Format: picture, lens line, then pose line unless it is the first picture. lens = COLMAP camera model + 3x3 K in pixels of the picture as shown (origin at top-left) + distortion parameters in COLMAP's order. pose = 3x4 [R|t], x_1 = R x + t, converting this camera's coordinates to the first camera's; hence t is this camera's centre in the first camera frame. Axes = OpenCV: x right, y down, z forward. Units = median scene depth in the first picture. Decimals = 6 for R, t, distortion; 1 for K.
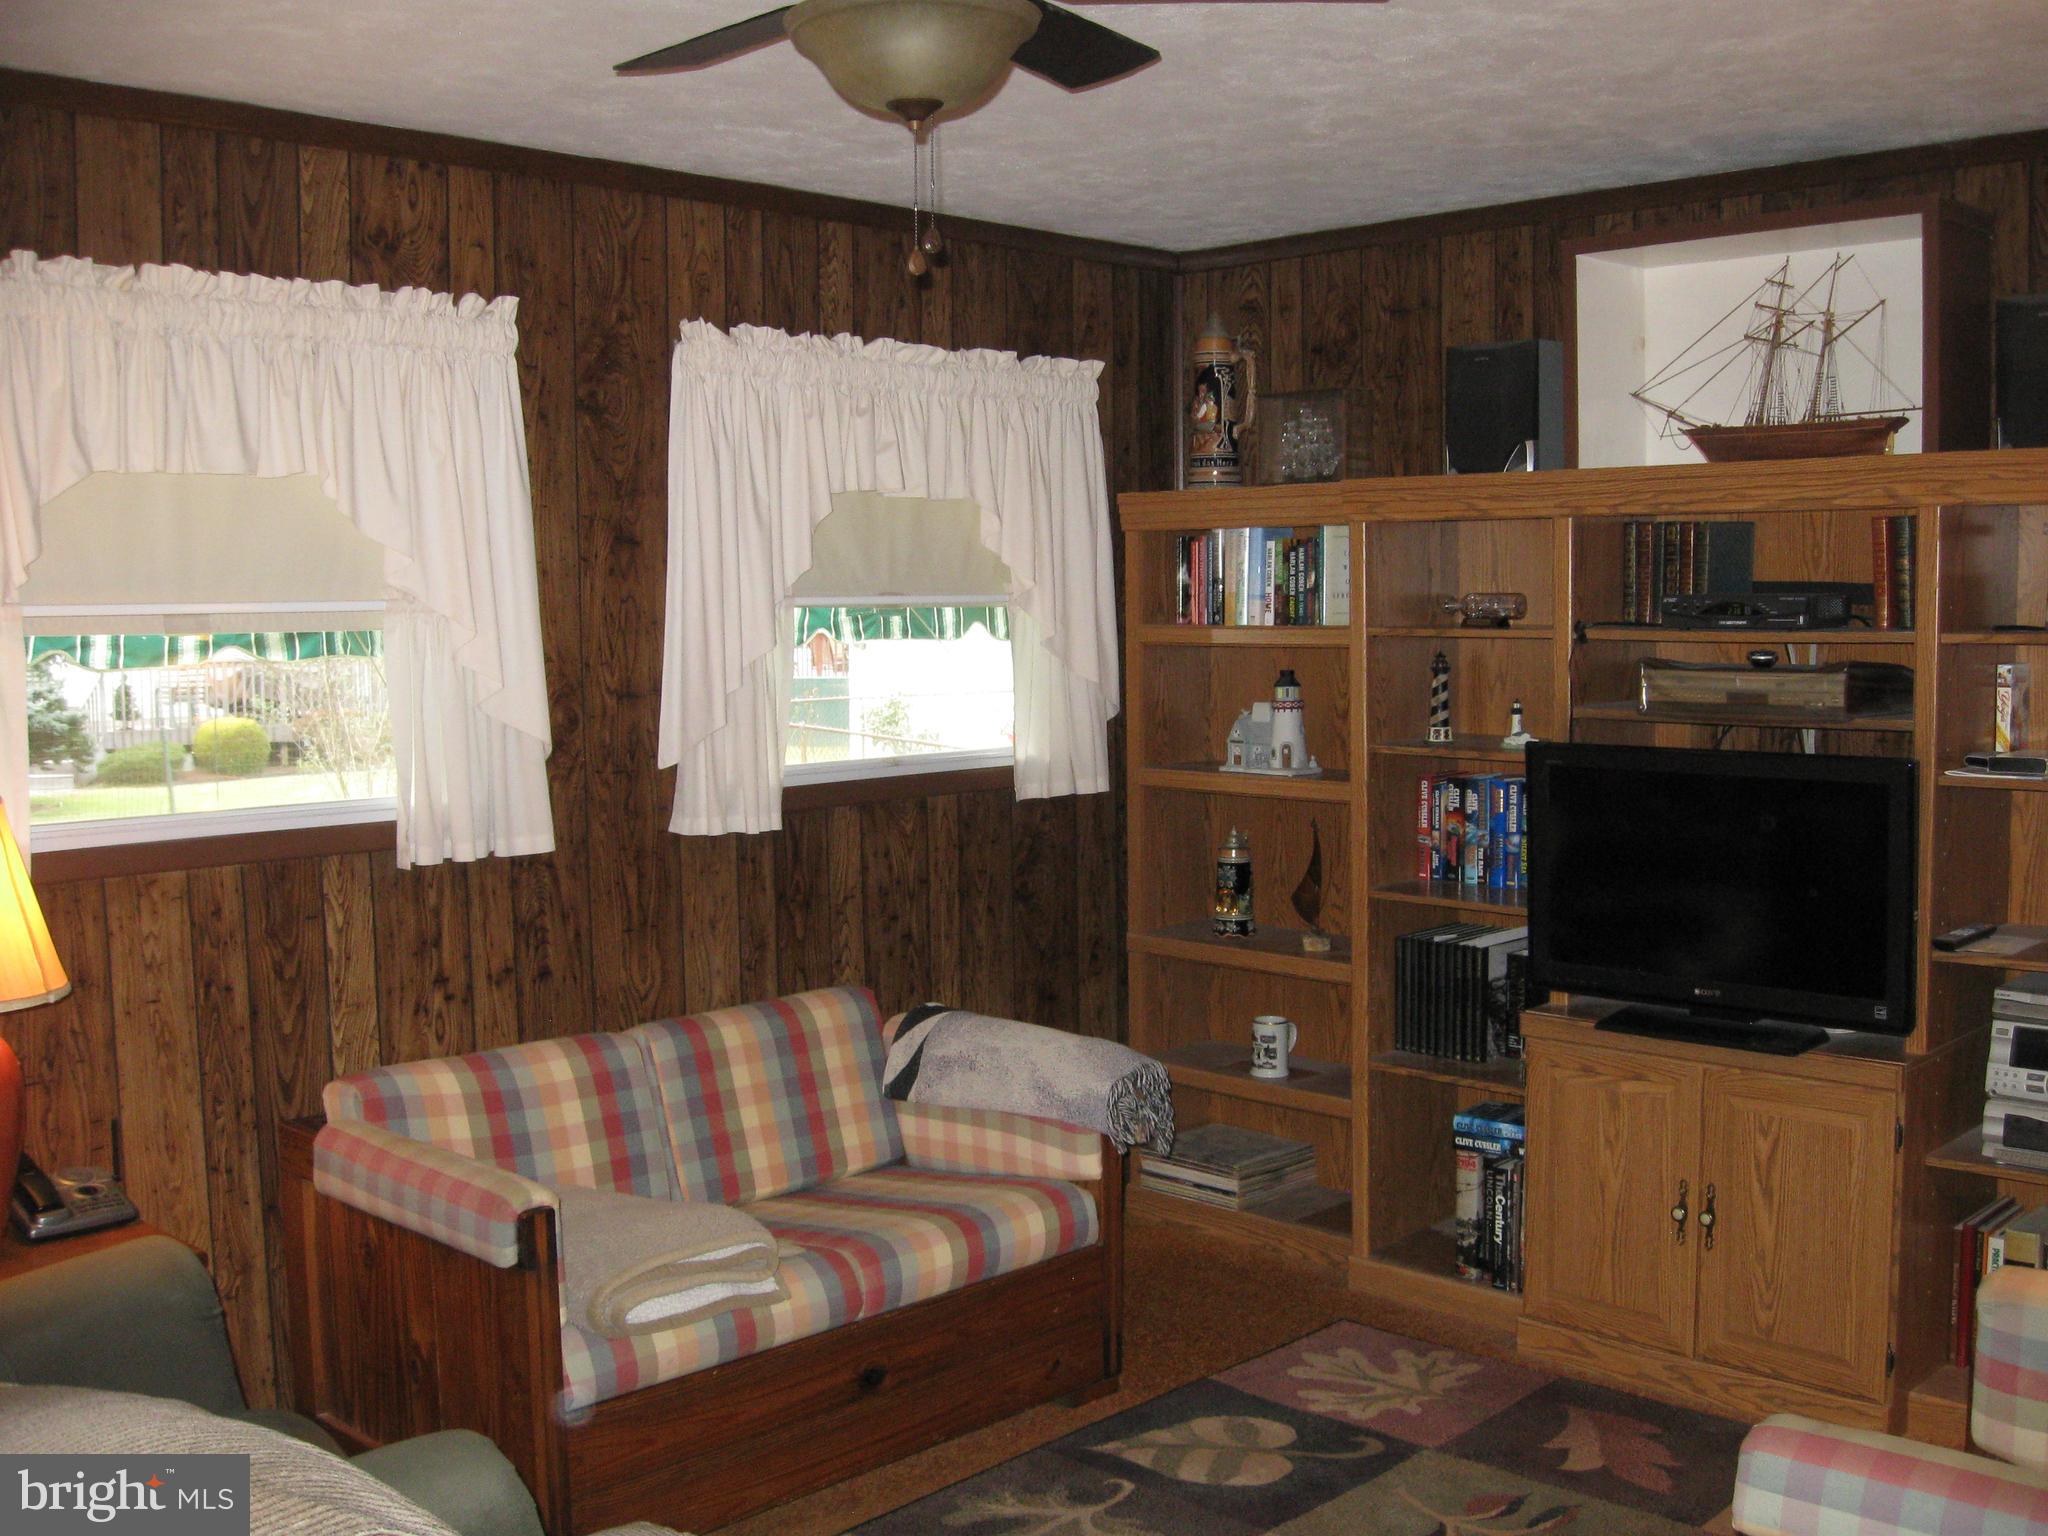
lens RADIAL K [[2113.6, 0, 1071.8], [0, 2113.6, 809.1], [0, 0, 1]] dist [-0.114630, 0.000000]
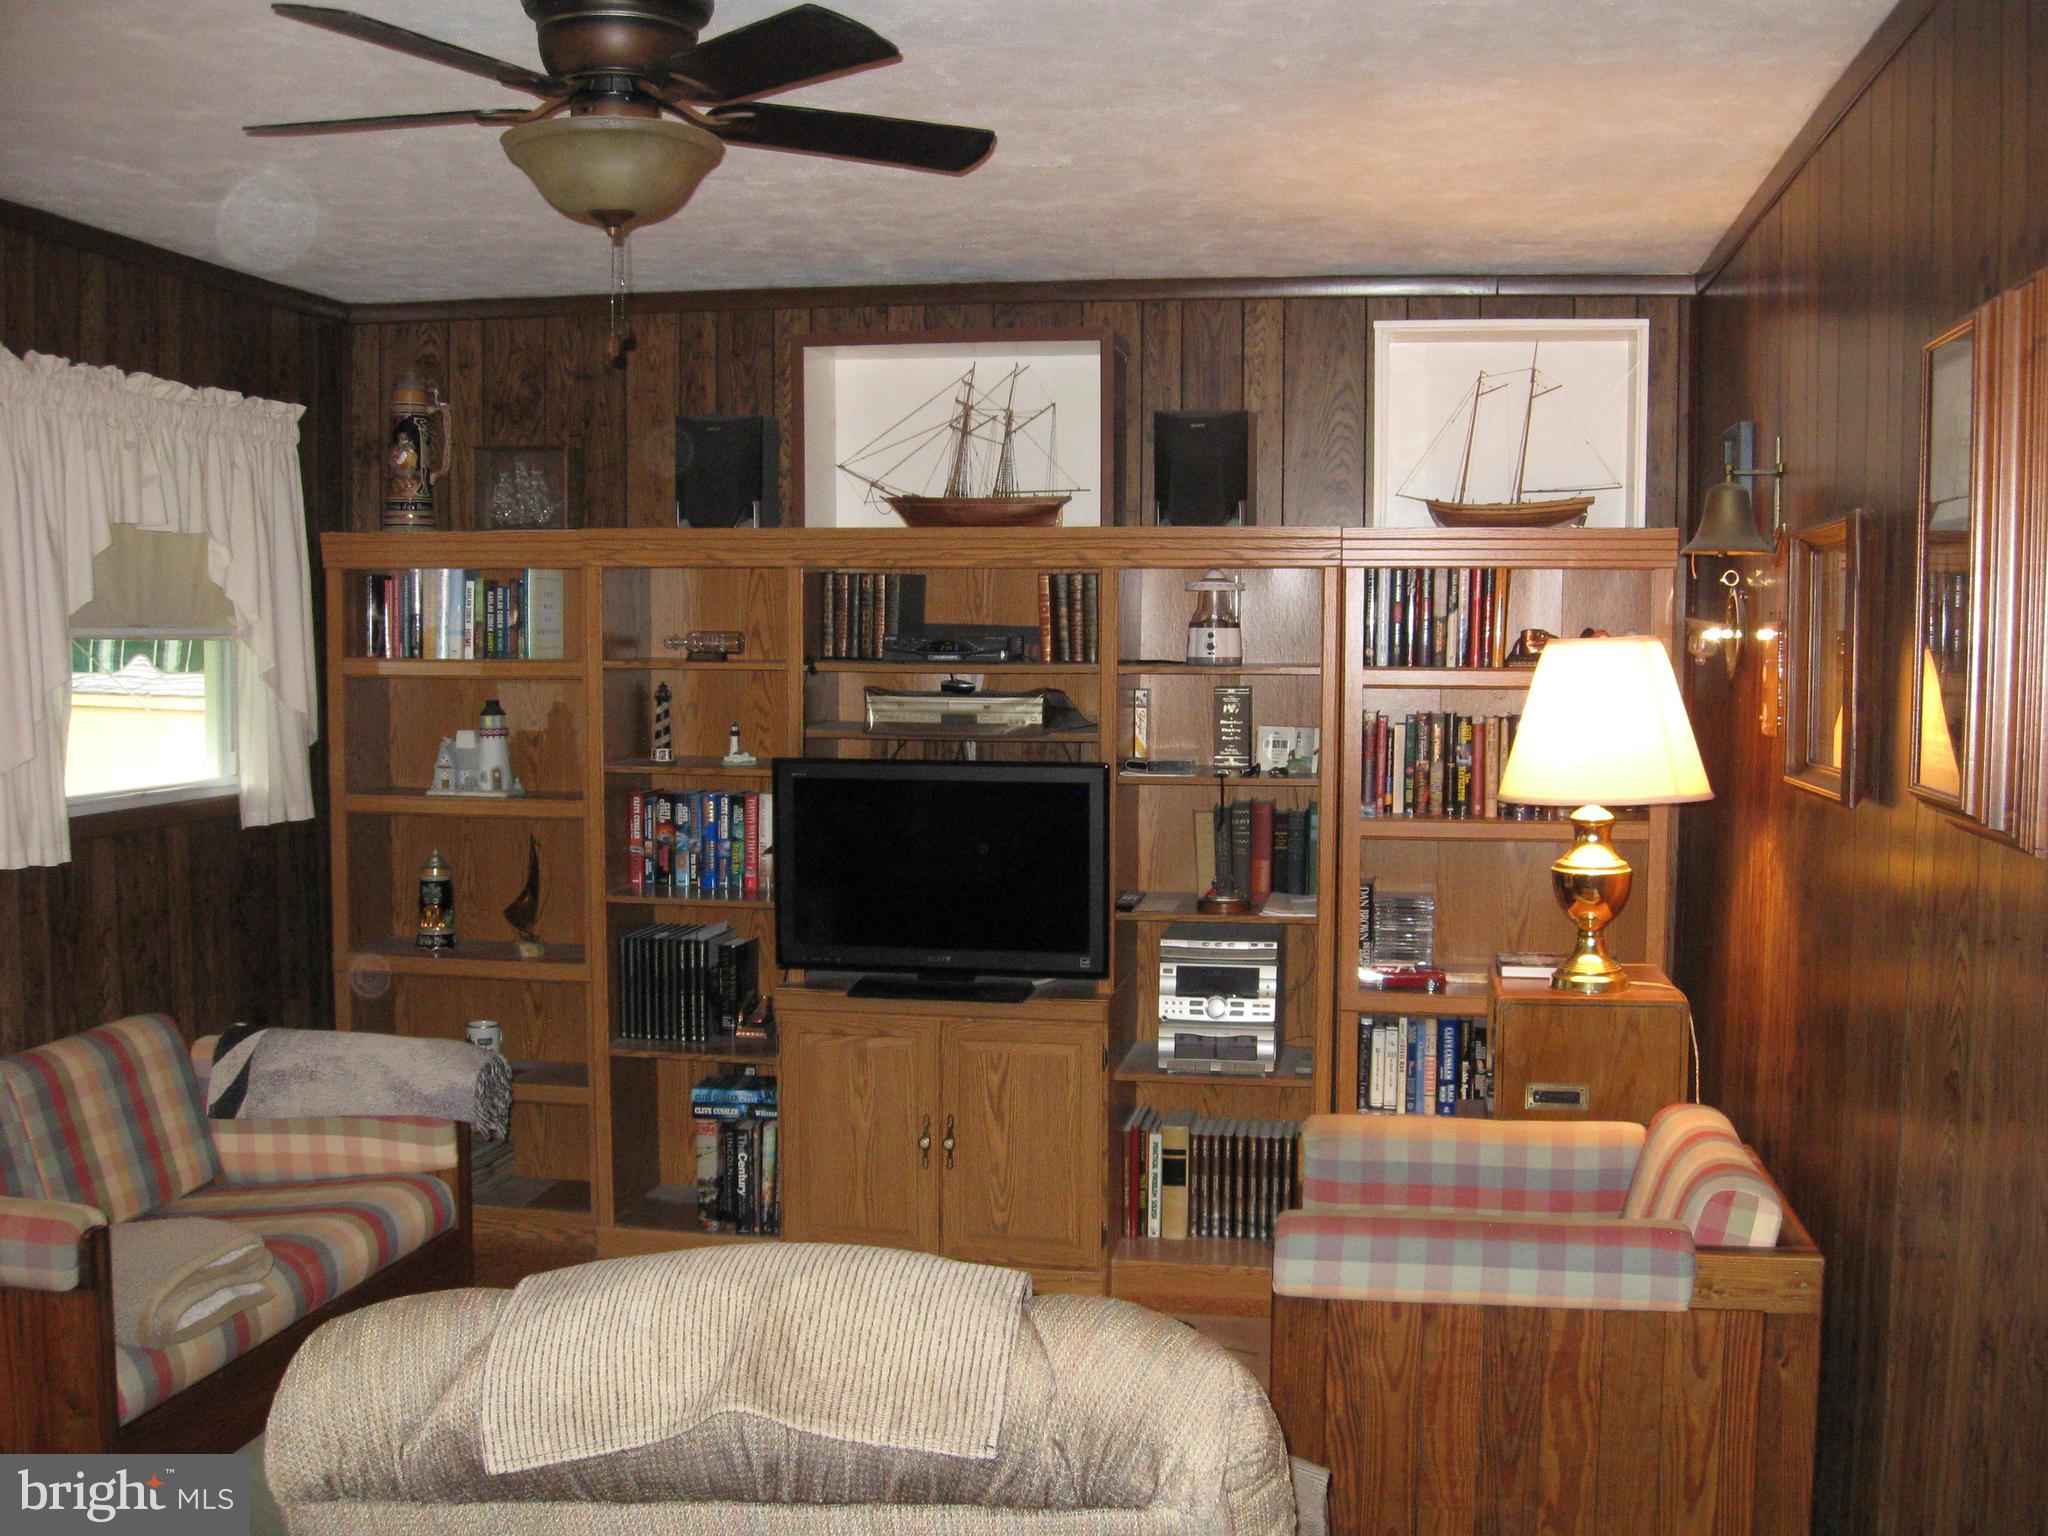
lens RADIAL K [[2113.6, 0, 1040.8], [0, 2113.6, 818.0], [0, 0, 1]] dist [-0.114630, 0.000000]
pose [[0.832948, -0.031552, 0.552451, -0.314139], [0.039413, 0.999220, -0.002356, 0.010120], [-0.551946, 0.023736, 0.833542, -0.064708]]
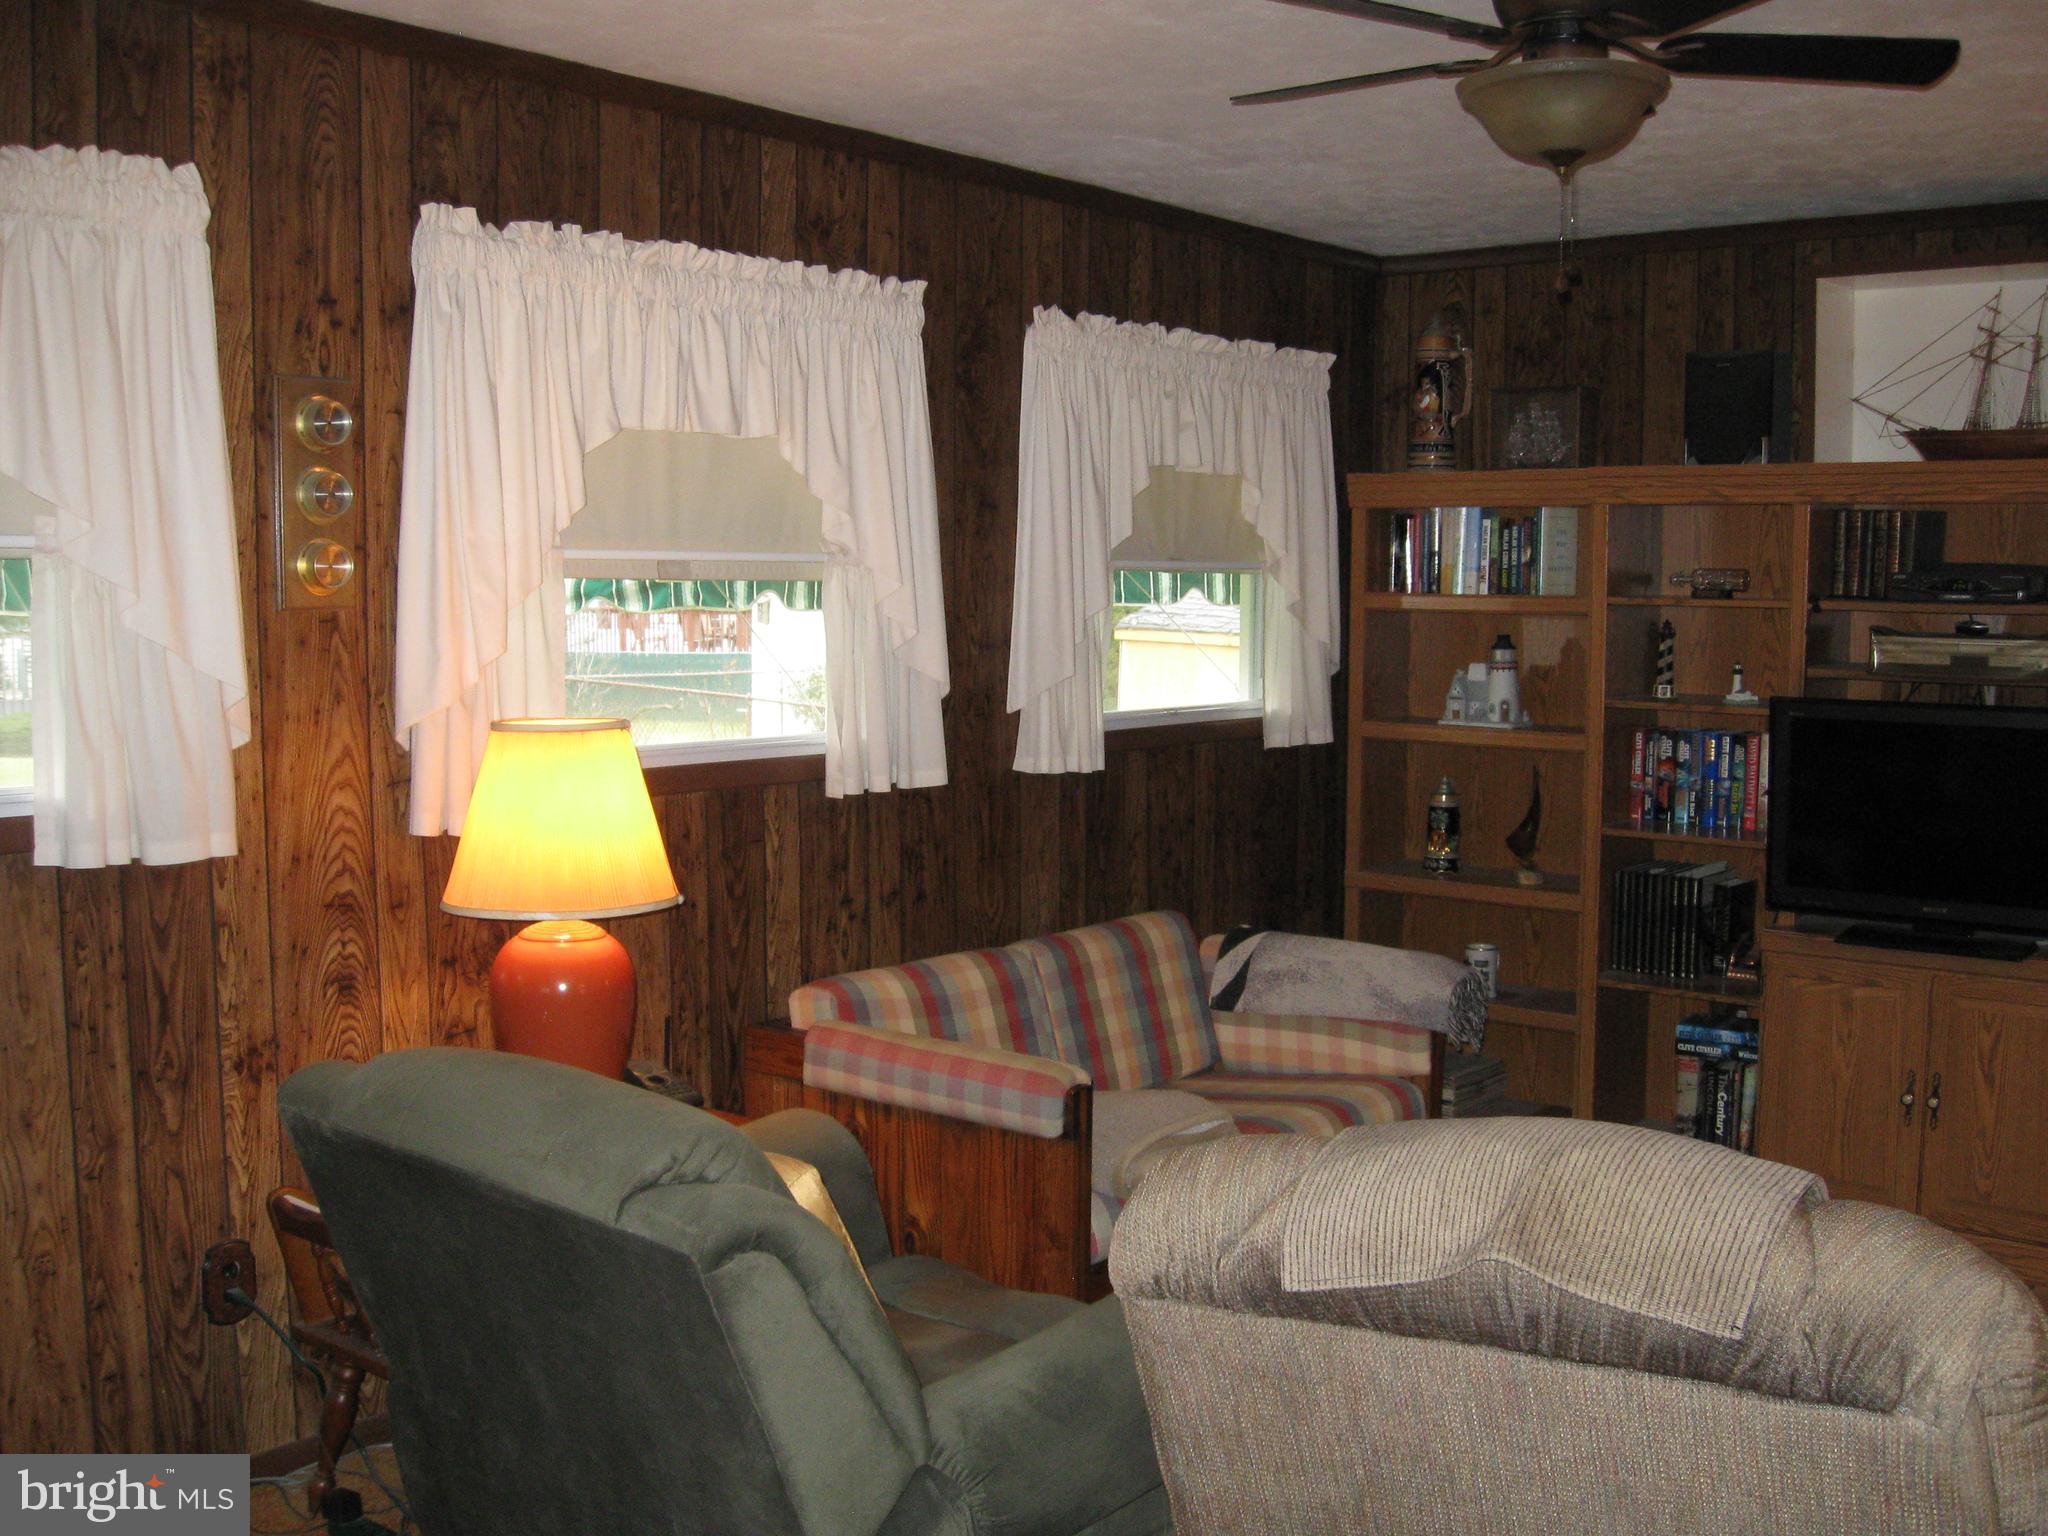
lens RADIAL K [[2113.6, 0, 1070.6], [0, 2113.6, 818.5], [0, 0, 1]] dist [-0.114630, 0.000000]
pose [[0.995707, 0.004206, 0.092463, -0.277332], [-0.005393, 0.999906, 0.012594, 0.022972], [-0.092401, -0.013039, 0.995636, -0.112132]]
